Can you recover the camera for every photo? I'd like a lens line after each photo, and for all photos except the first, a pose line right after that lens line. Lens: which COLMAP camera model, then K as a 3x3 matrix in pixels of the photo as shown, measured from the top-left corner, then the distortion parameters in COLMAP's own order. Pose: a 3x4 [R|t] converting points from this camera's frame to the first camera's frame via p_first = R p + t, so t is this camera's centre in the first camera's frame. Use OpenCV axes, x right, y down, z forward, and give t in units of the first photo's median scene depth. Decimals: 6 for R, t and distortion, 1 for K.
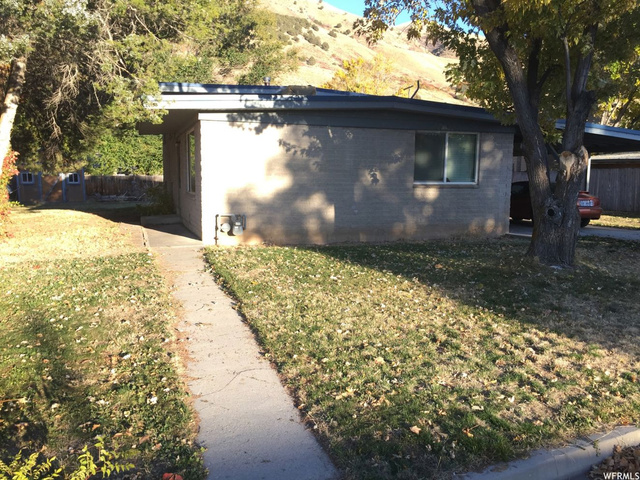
lens RADIAL K [[547.4, 0, 320.0], [0, 547.4, 239.5], [0, 0, 1]] dist [0.031938, -0.010019]
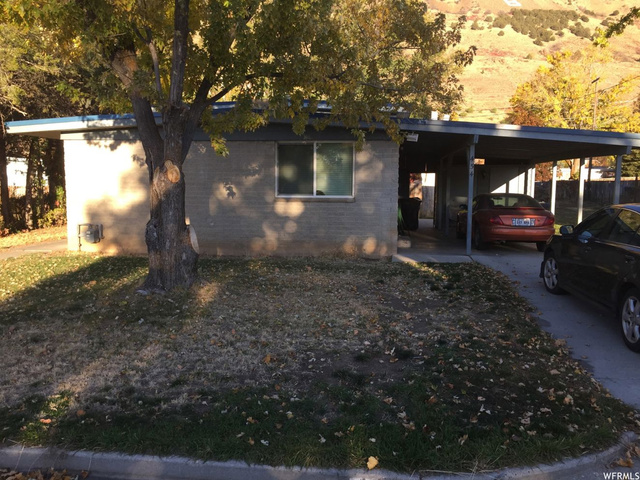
lens RADIAL K [[547.4, 0, 320.1], [0, 547.4, 240.6], [0, 0, 1]] dist [0.031938, -0.010019]
pose [[0.914496, 0.039307, -0.402682, 0.646573], [-0.043348, 0.999060, -0.000922, -0.030312], [0.402267, 0.018298, 0.915339, 0.165261]]
